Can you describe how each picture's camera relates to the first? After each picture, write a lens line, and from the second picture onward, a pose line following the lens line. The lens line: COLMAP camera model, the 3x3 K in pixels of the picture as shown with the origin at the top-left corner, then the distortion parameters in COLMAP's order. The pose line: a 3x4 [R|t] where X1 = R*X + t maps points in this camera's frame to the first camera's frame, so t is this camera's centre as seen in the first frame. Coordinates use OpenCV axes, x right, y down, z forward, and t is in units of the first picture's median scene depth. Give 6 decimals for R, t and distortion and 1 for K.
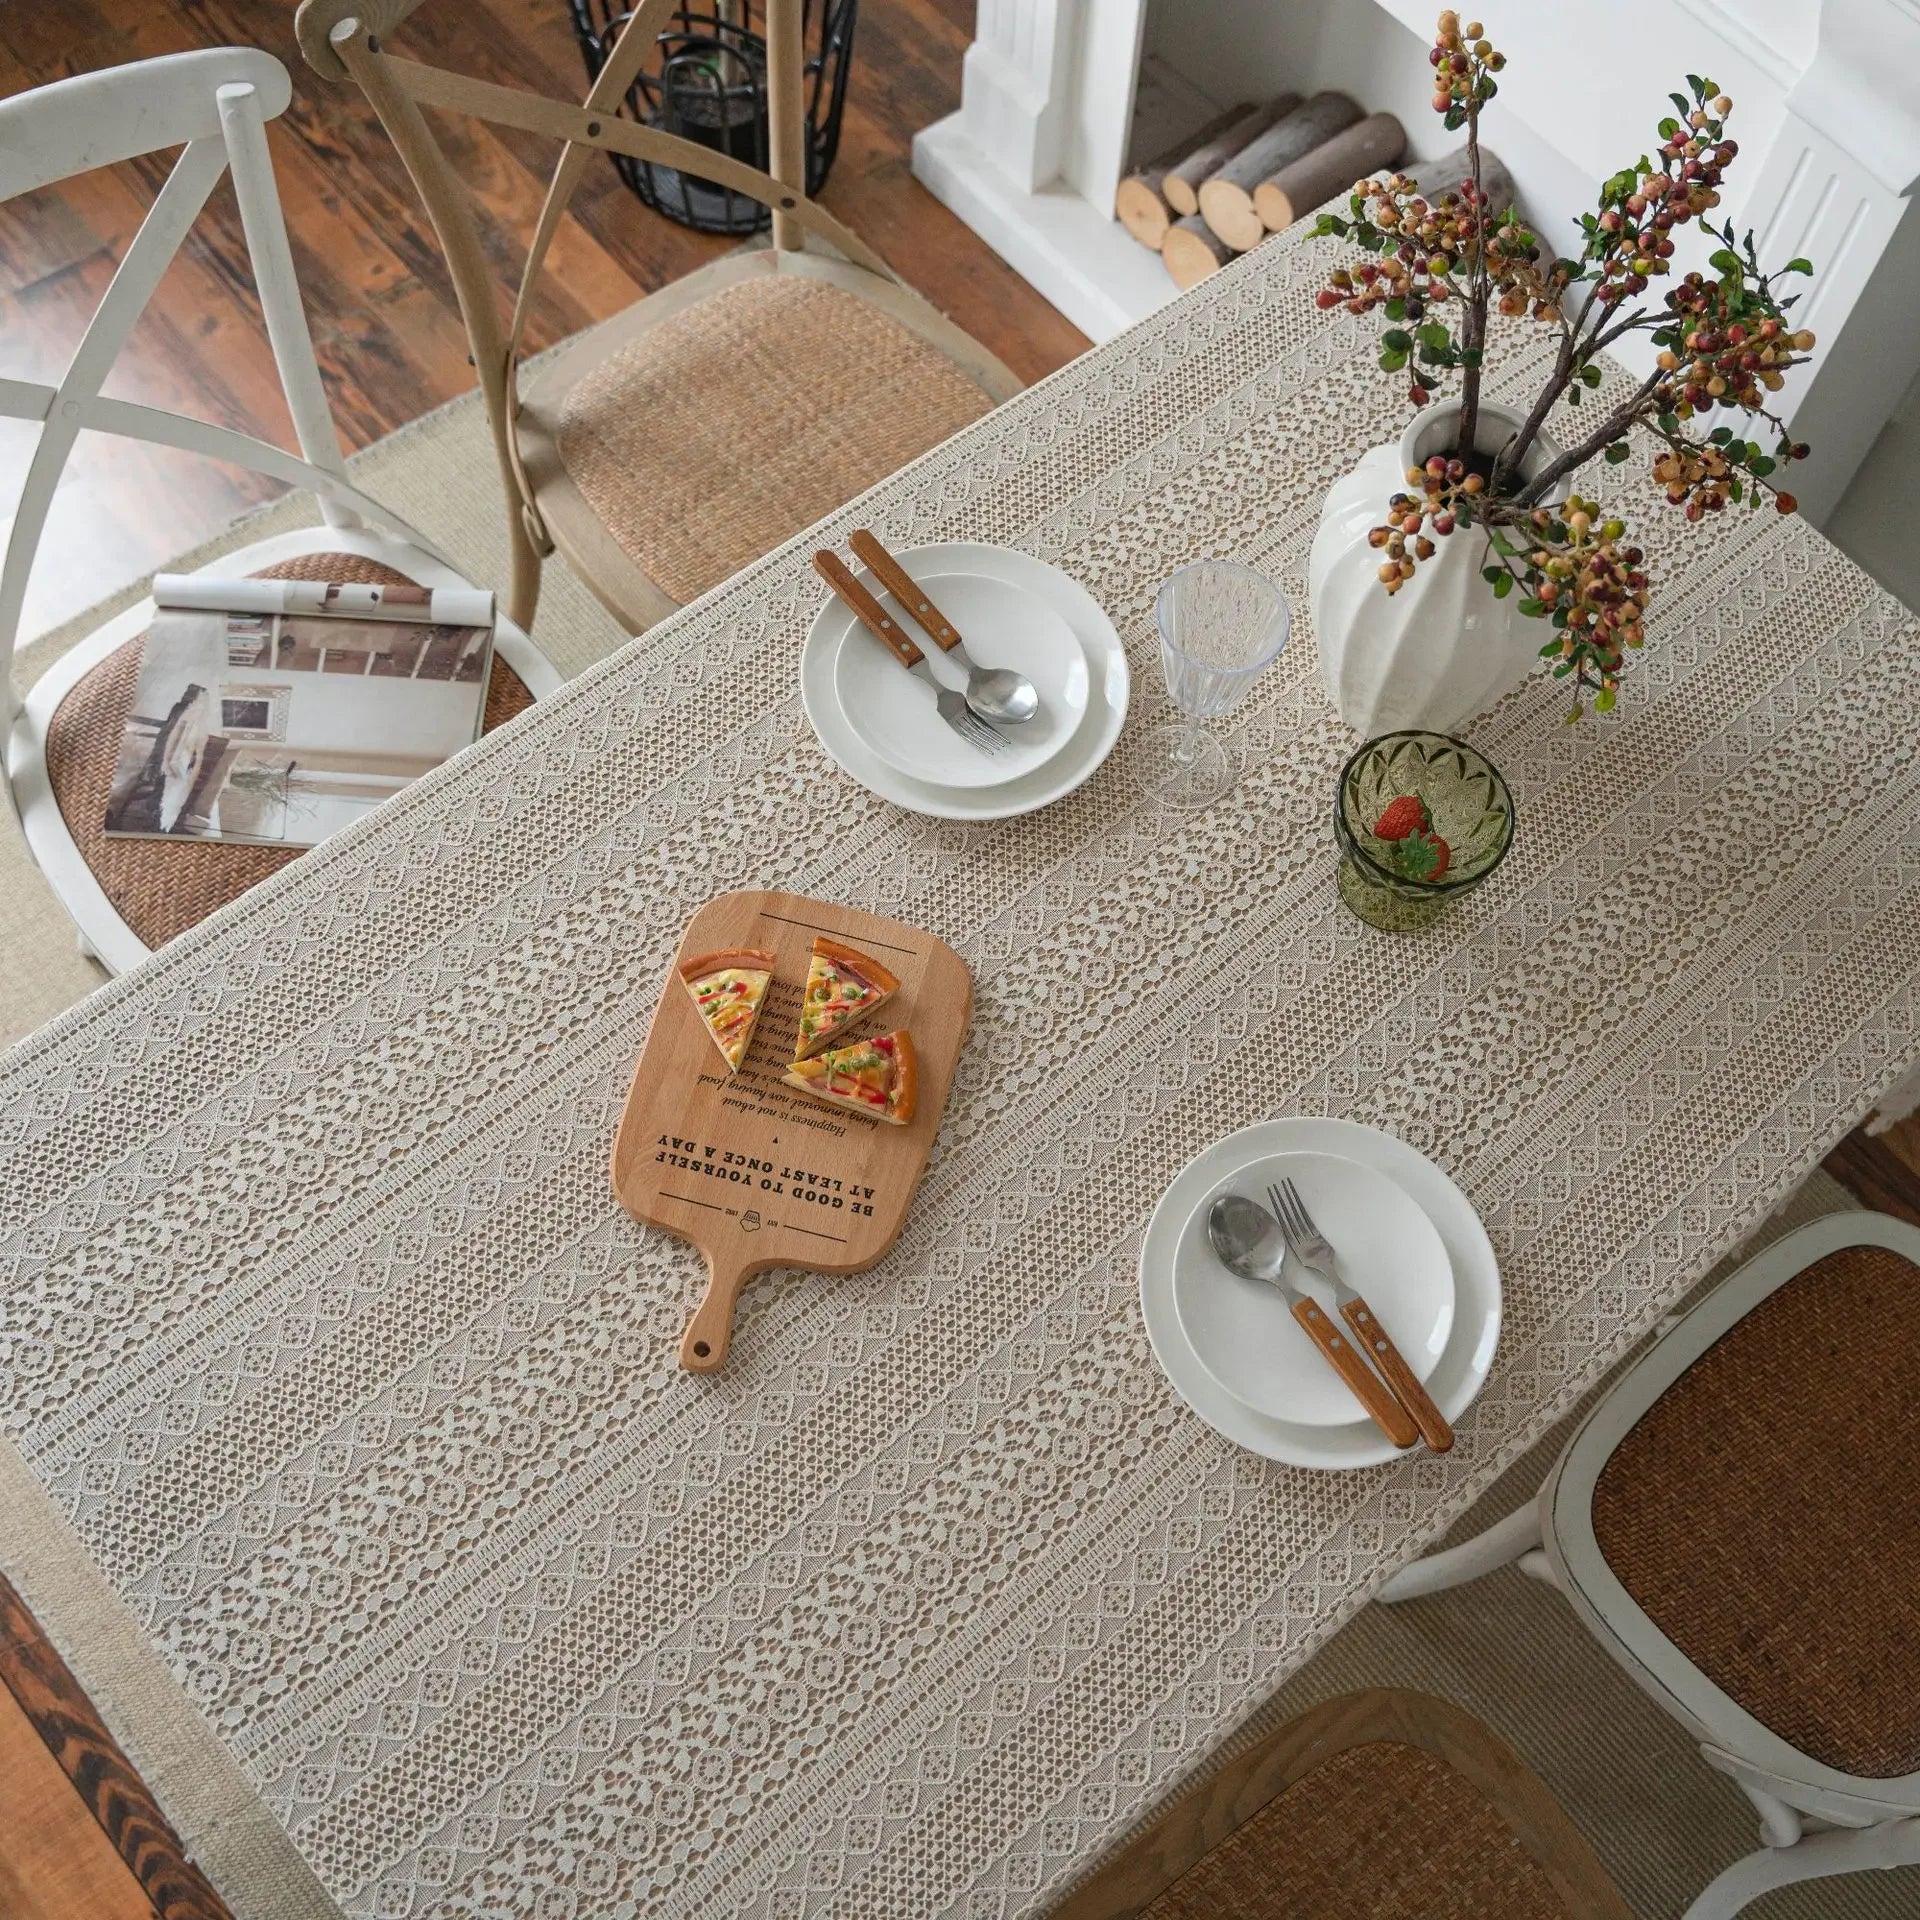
lens RADIAL K [[2089.0, 0, 1106.8], [0, 2089.0, 961.0], [0, 0, 1]] dist [-0.096827, 0.069812]
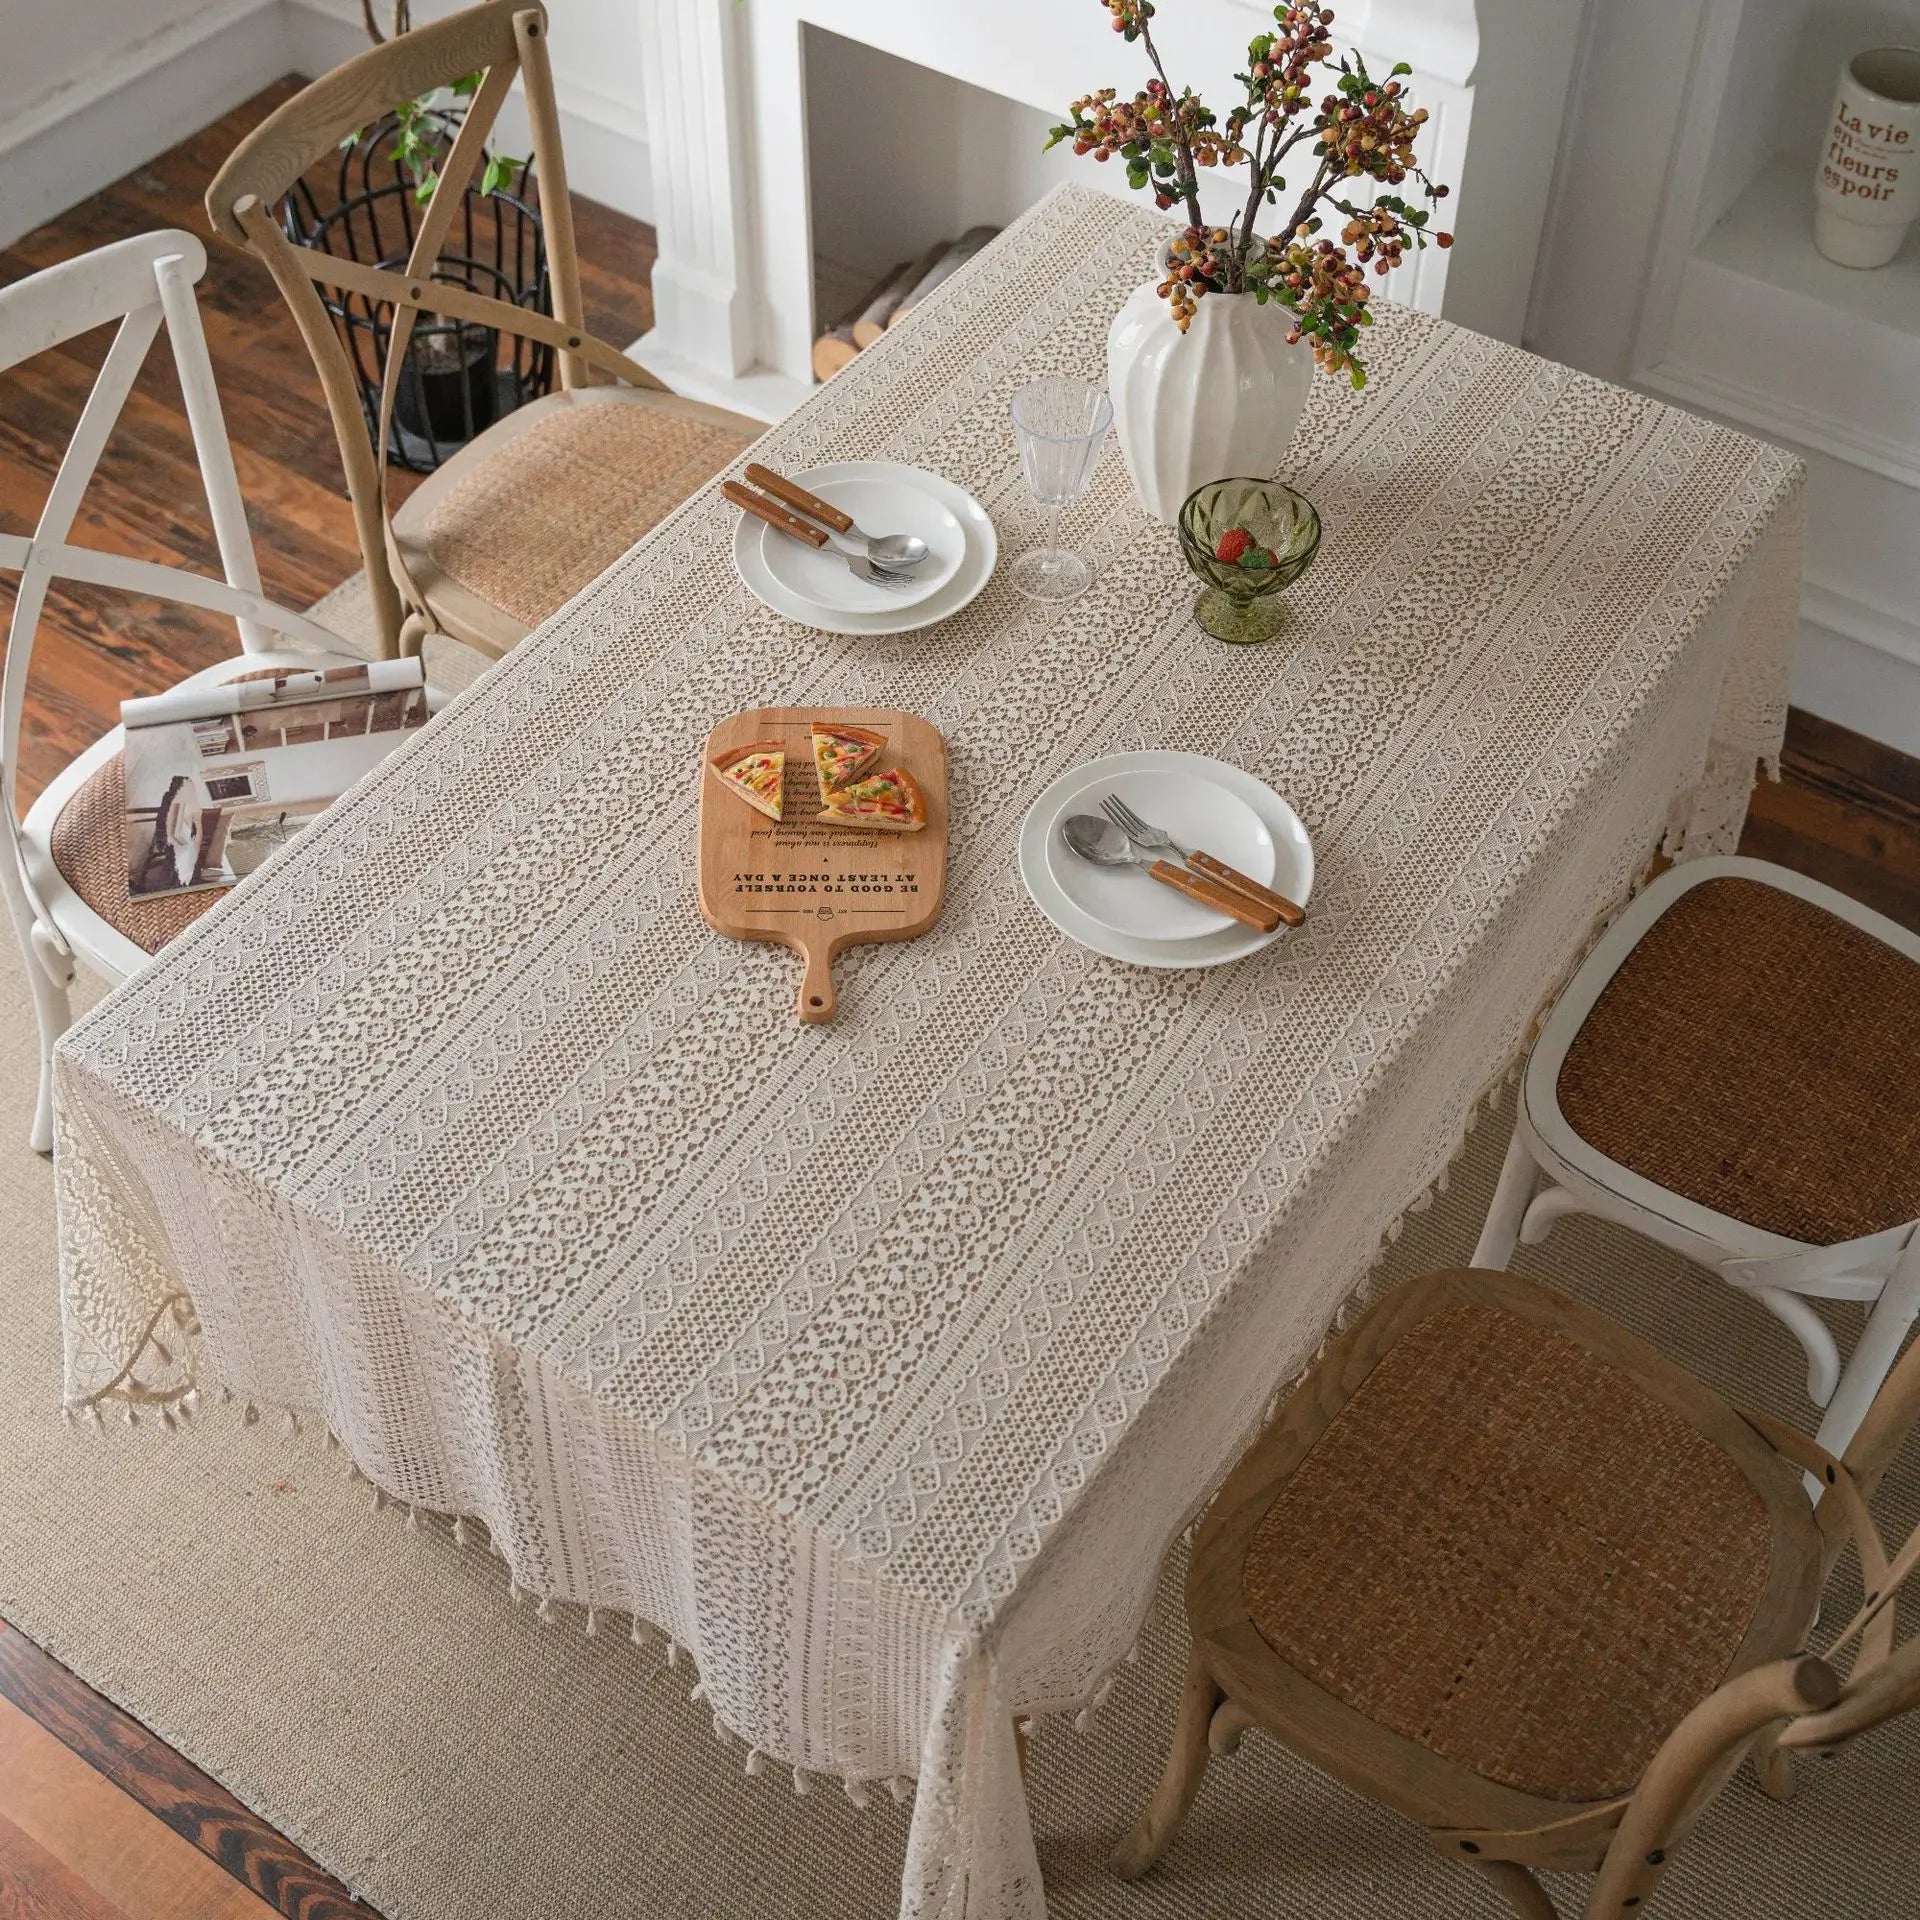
lens RADIAL K [[2635.3, 0, 960.0], [0, 2635.3, 960.0], [0, 0, 1]] dist [-0.013806, -0.053902]
pose [[0.965334, -0.235355, 0.112863, -0.267056], [0.257501, 0.929435, -0.264279, 0.562715], [-0.042700, 0.284179, 0.957820, -0.470058]]
